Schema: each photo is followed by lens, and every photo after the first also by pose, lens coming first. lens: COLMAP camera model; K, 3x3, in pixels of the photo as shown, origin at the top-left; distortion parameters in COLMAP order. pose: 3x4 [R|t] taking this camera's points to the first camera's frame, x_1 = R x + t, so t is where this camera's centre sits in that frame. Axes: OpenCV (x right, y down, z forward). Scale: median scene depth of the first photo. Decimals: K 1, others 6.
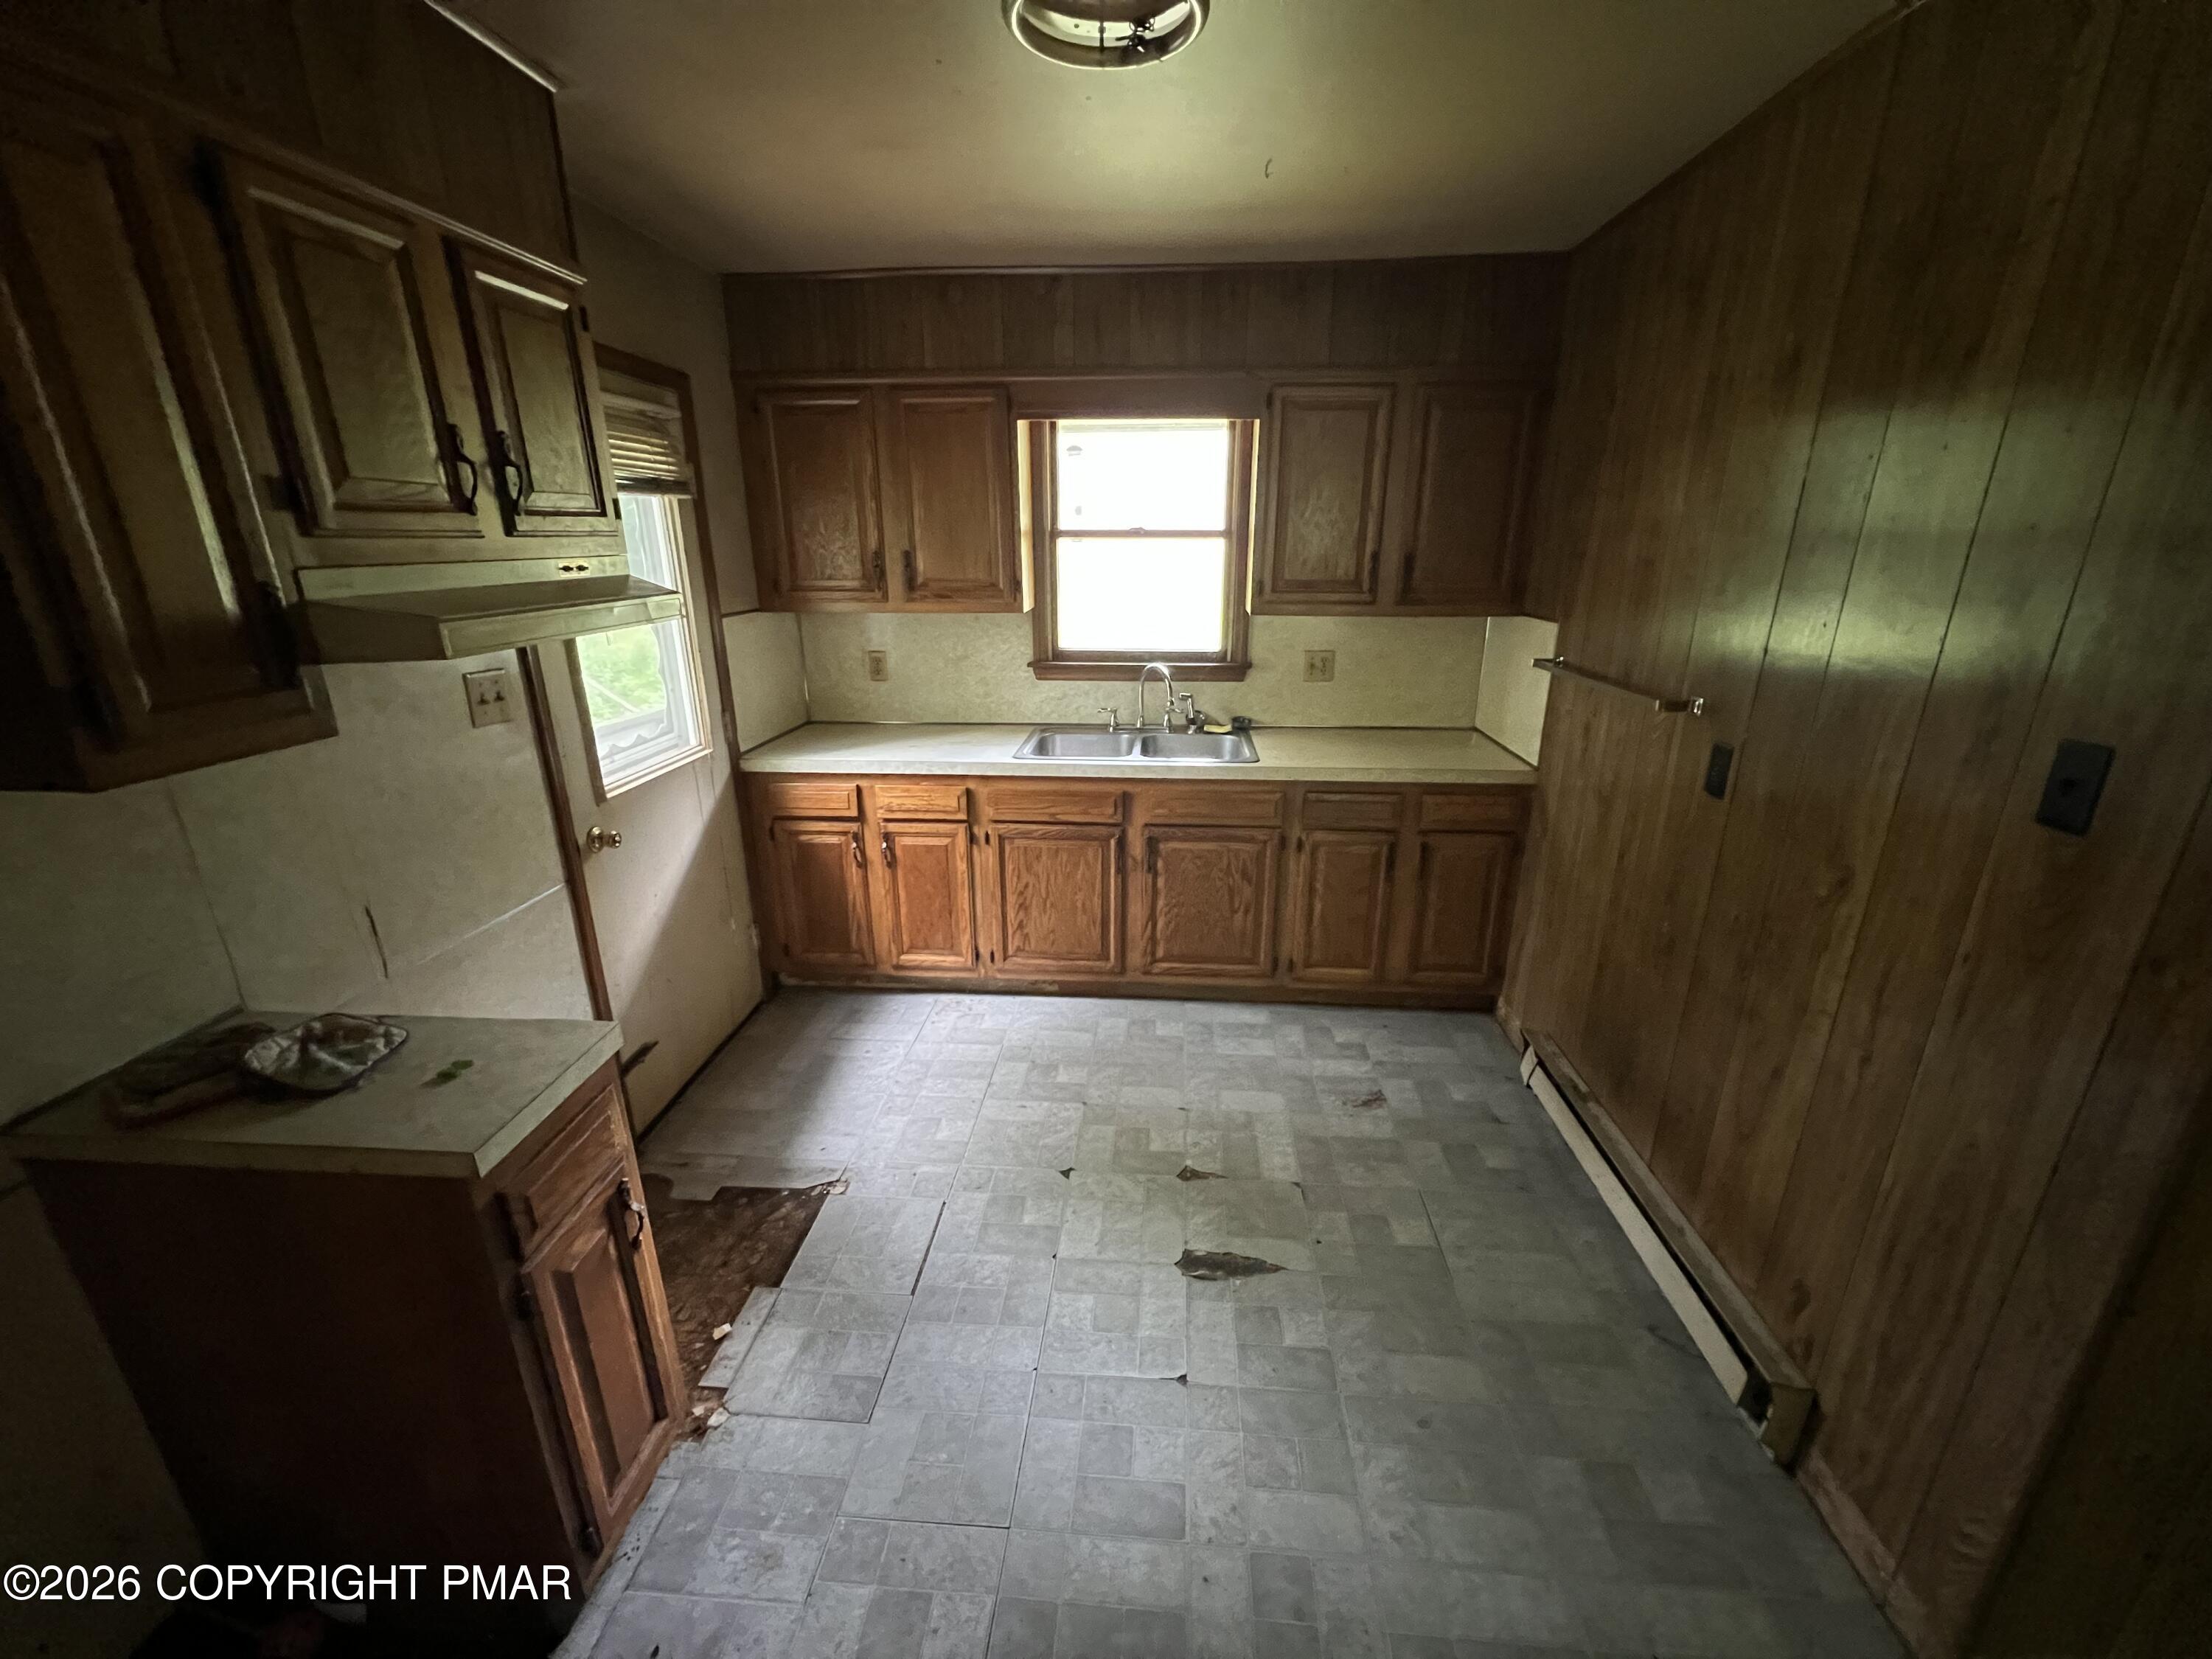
lens RADIAL K [[885.3, 0, 1105.3], [0, 885.3, 834.3], [0, 0, 1]] dist [-0.000213, 0.000138]
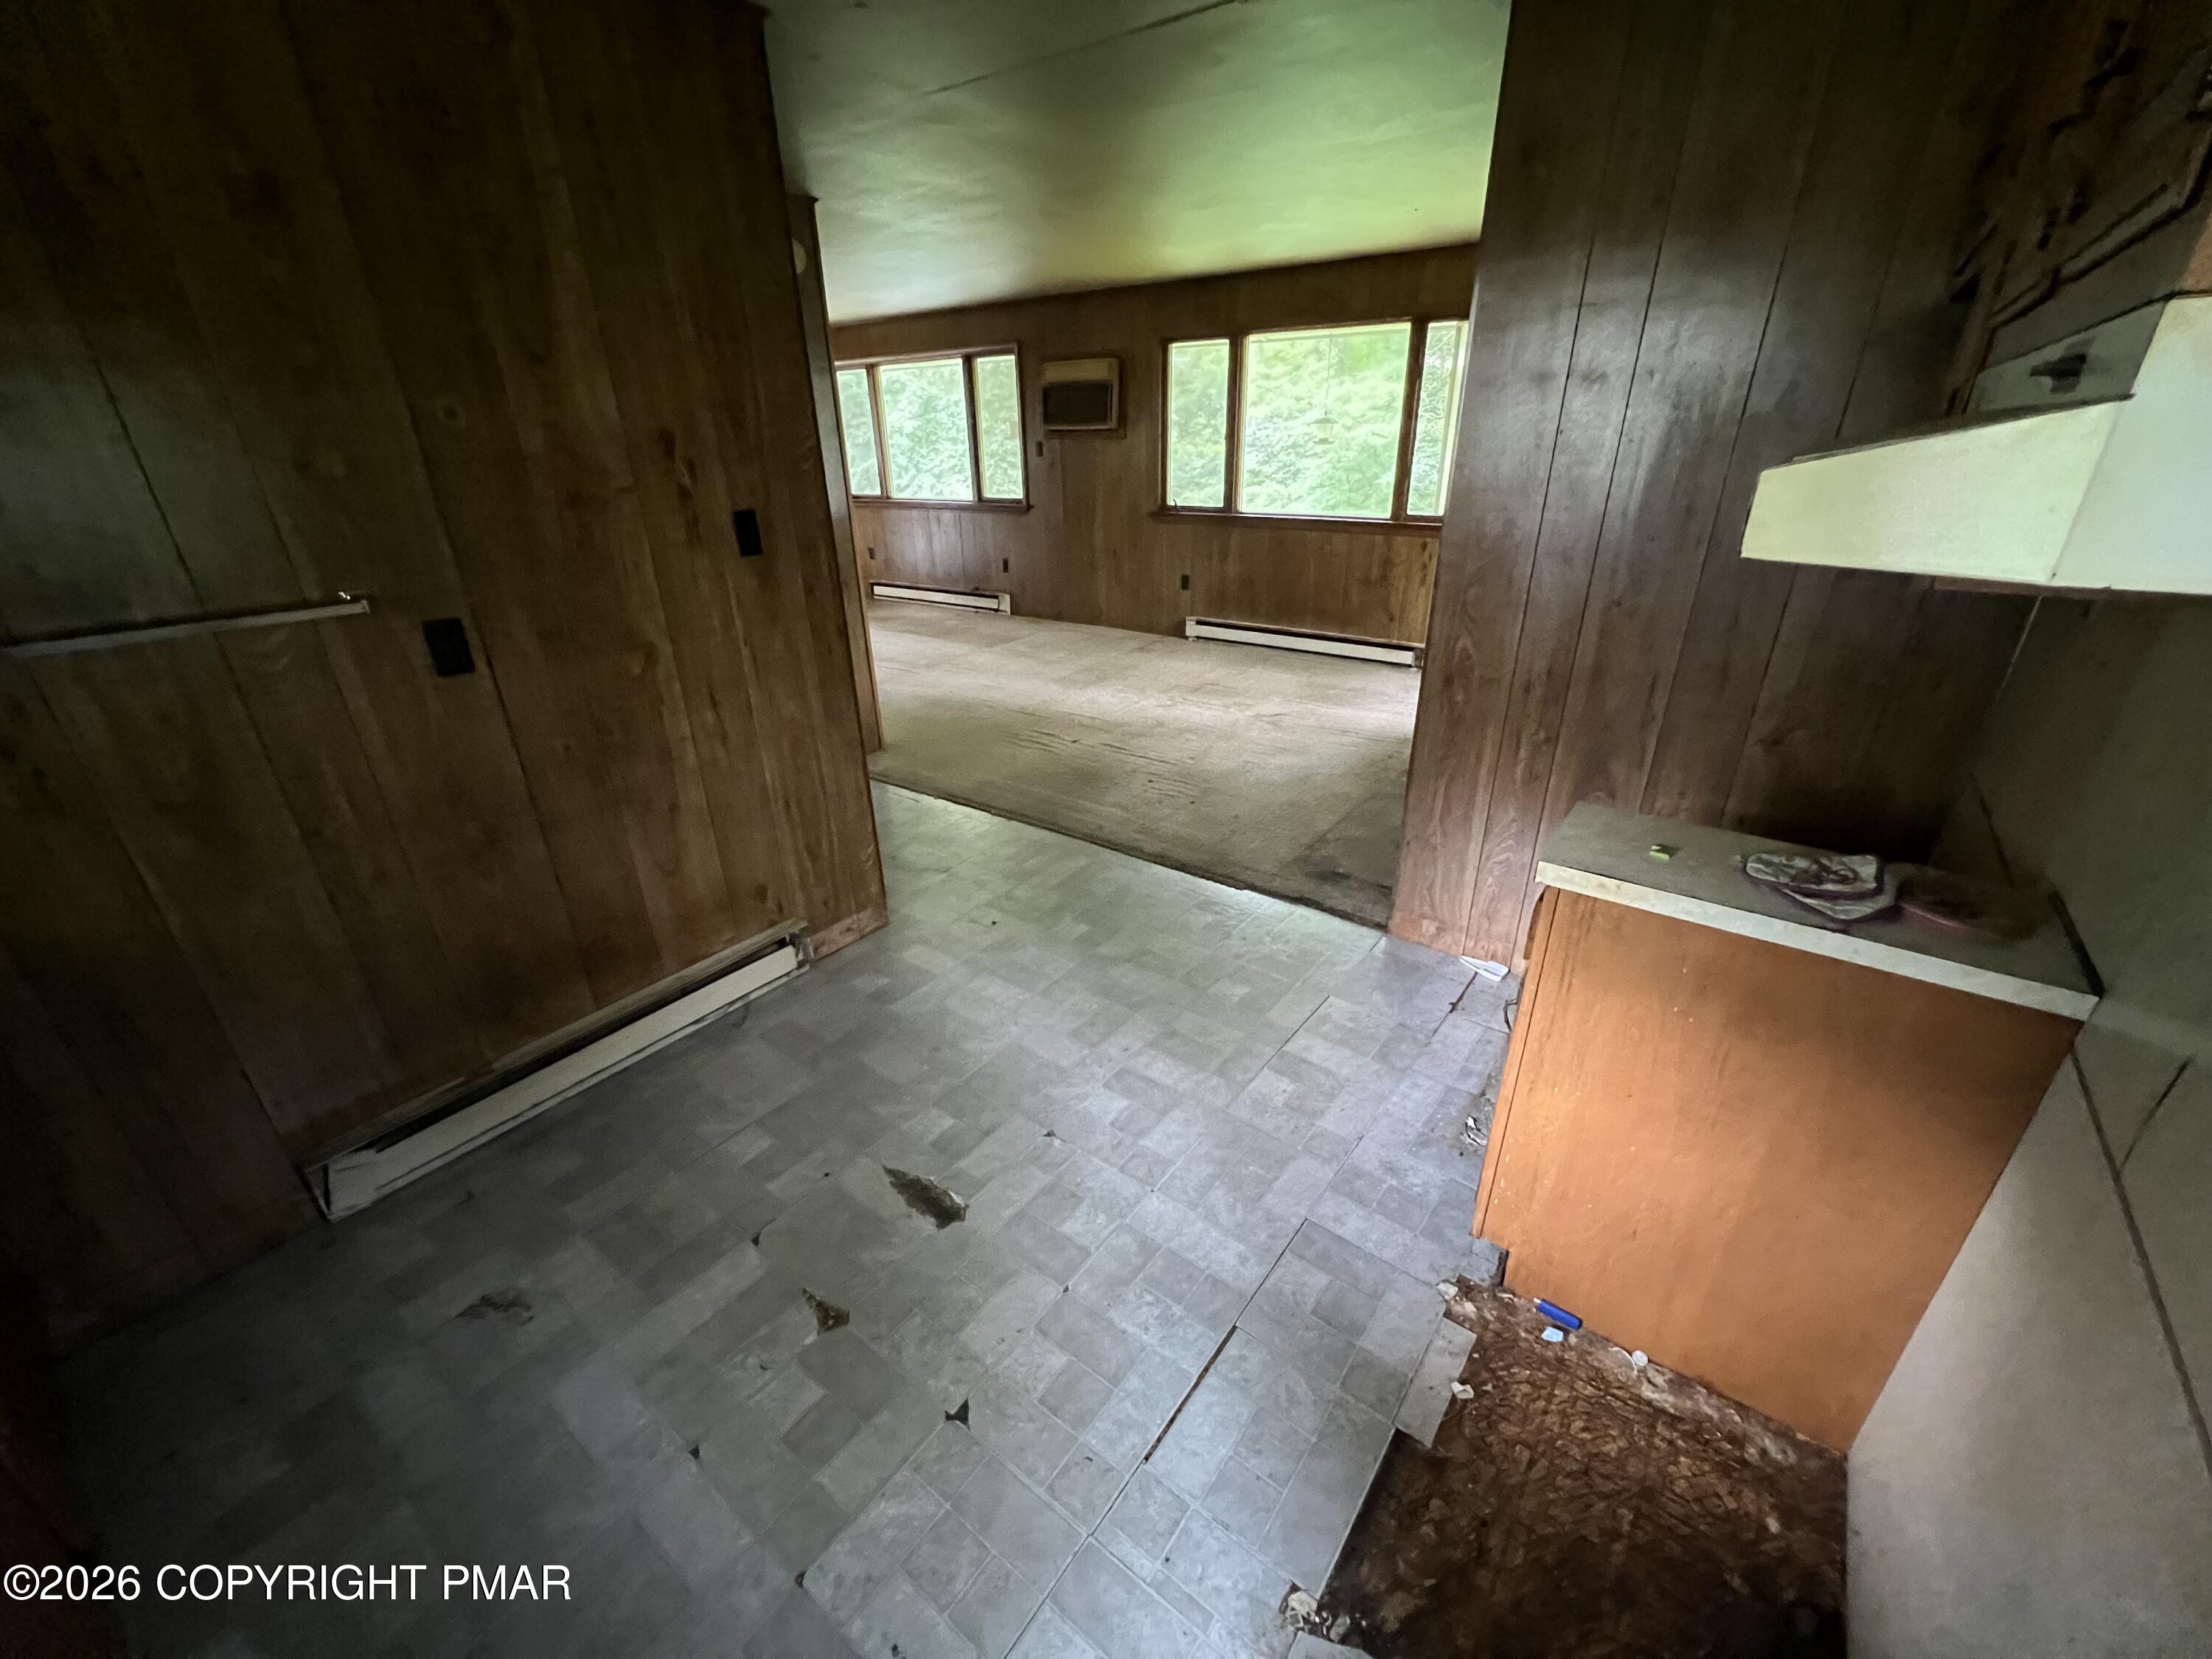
lens RADIAL K [[890.9, 0, 1106.0], [0, 890.9, 829.5], [0, 0, 1]] dist [0.002173, 0.000004]
pose [[-0.839618, -0.204045, 0.503396, -0.389211], [0.193938, 0.753064, 0.628716, -0.335106], [-0.507376, 0.625508, -0.592713, 1.113461]]
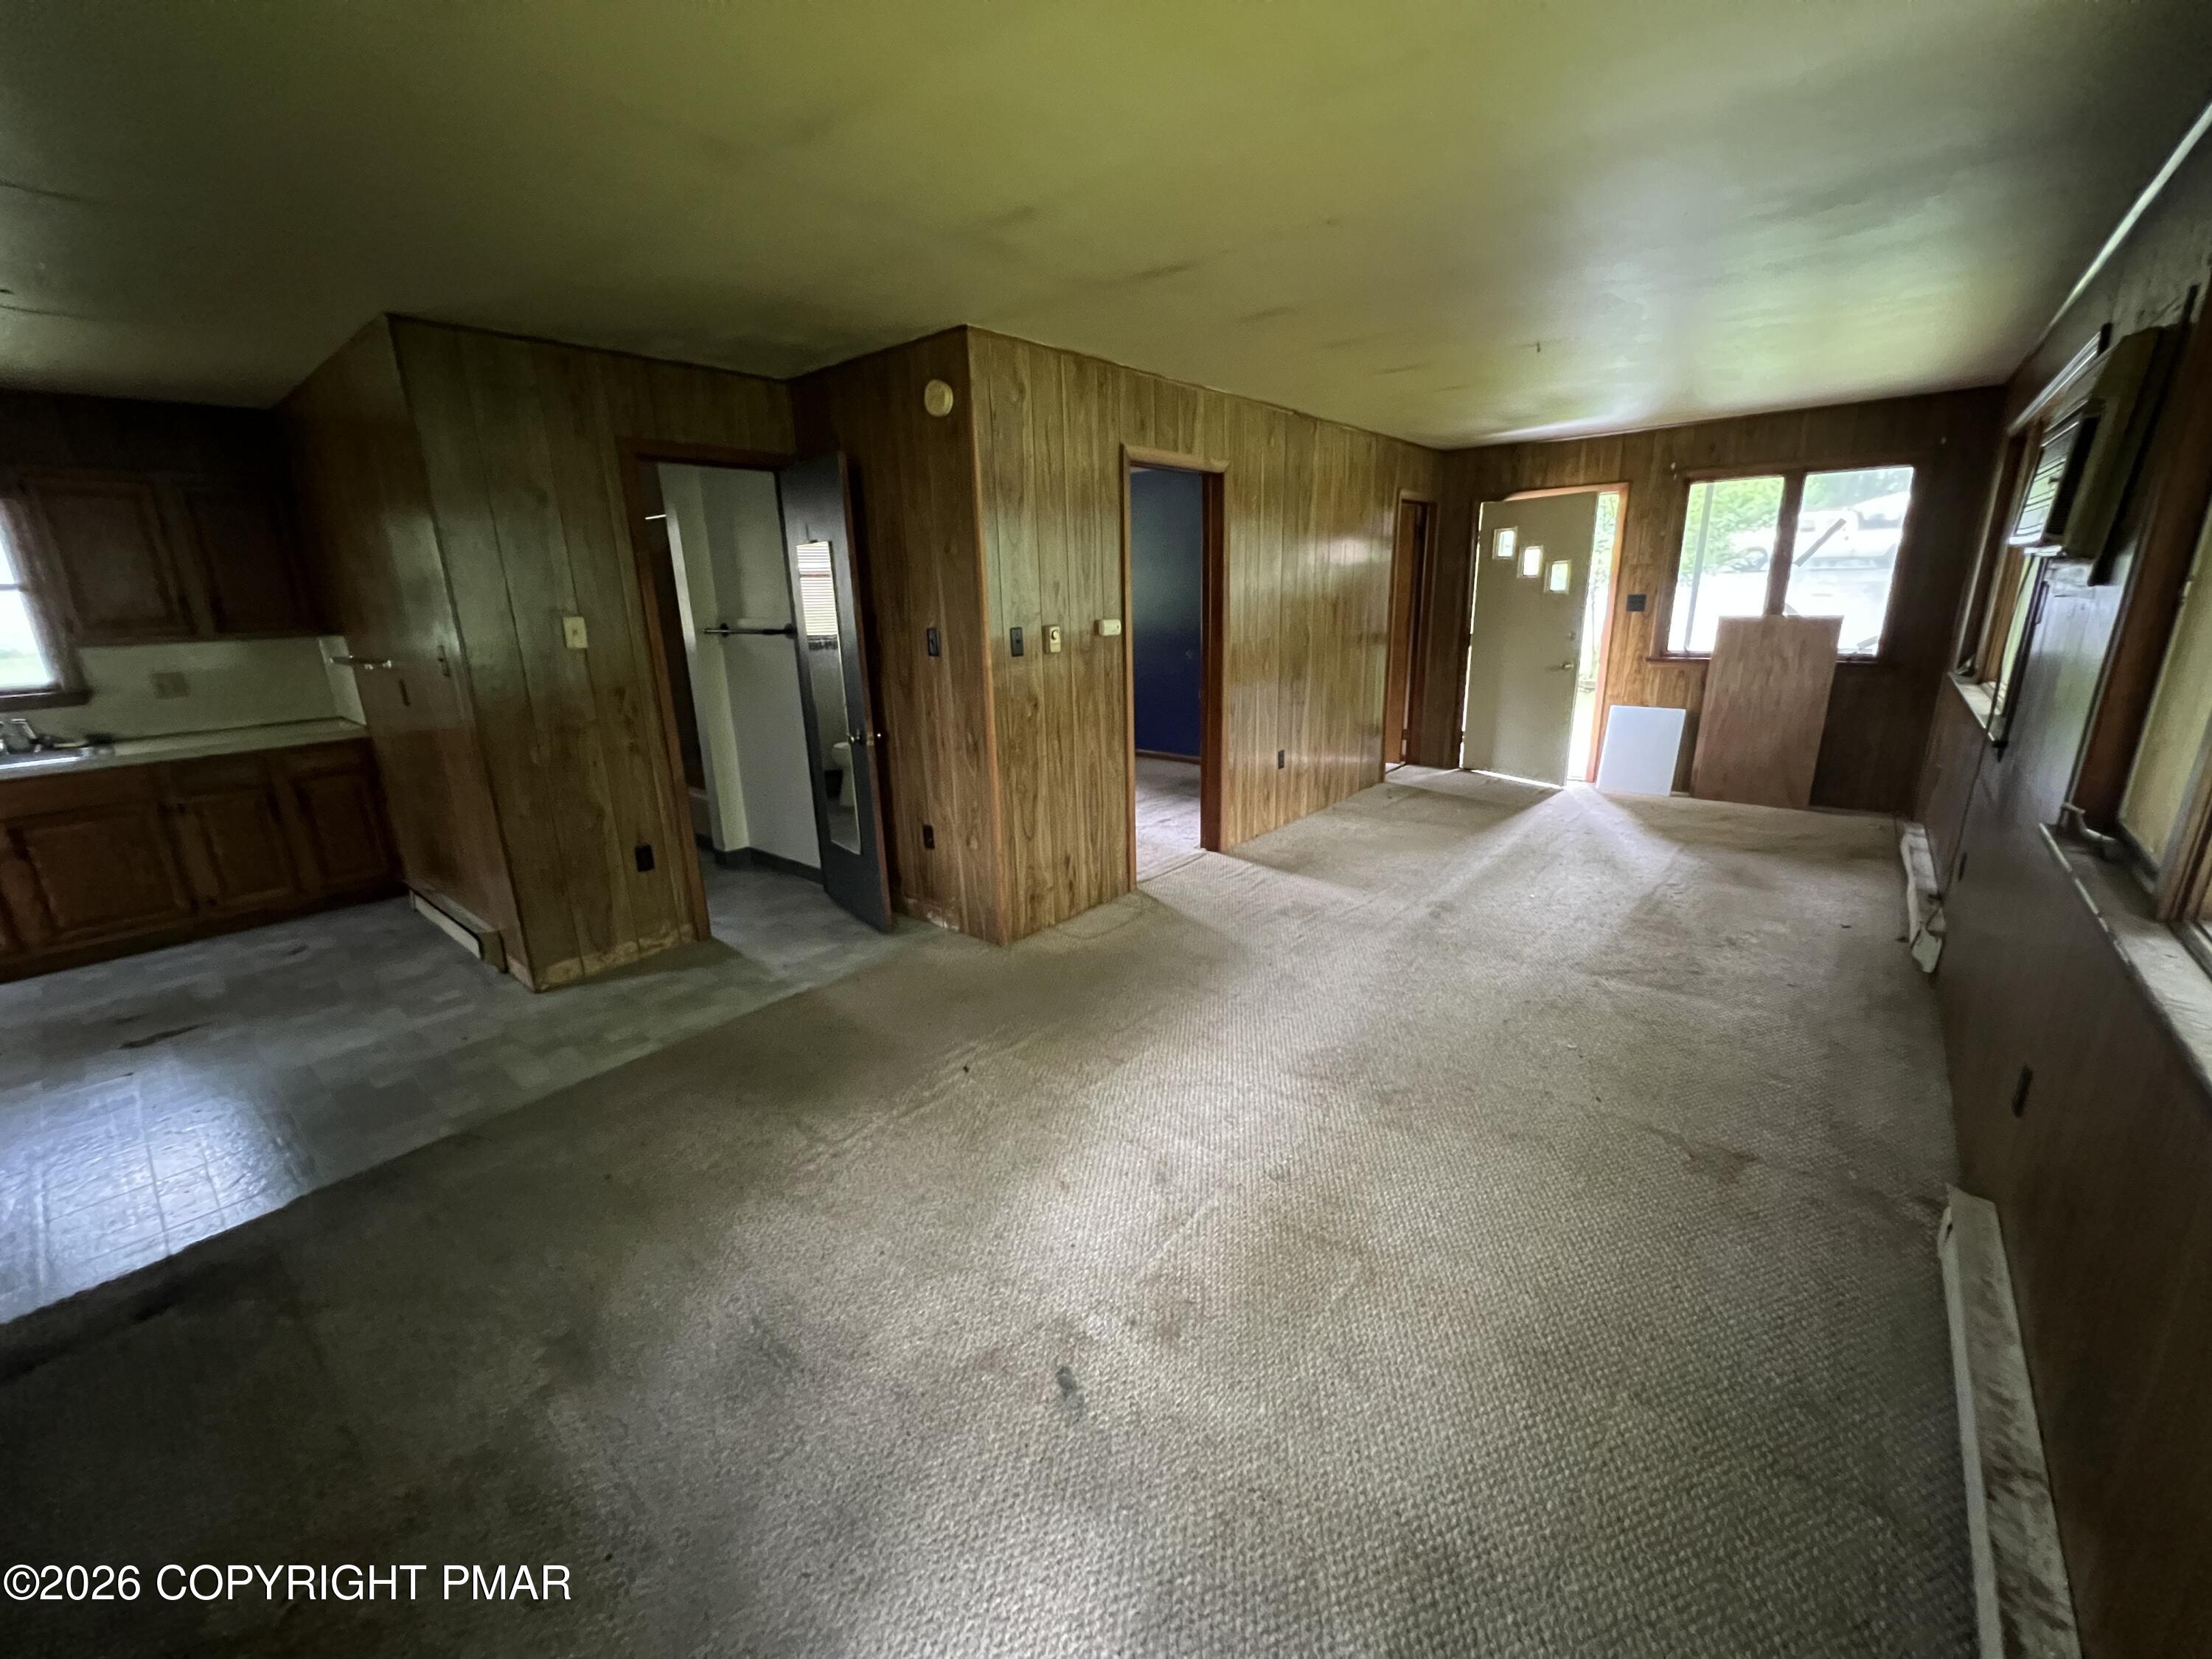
lens RADIAL K [[885.3, 0, 1105.3], [0, 885.3, 834.3], [0, 0, 1]] dist [-0.000213, 0.000138]
pose [[0.584712, -0.232174, 0.777307, -0.023687], [0.277656, 0.957577, 0.077158, 0.443850], [-0.762246, 0.170709, 0.624371, -1.215405]]
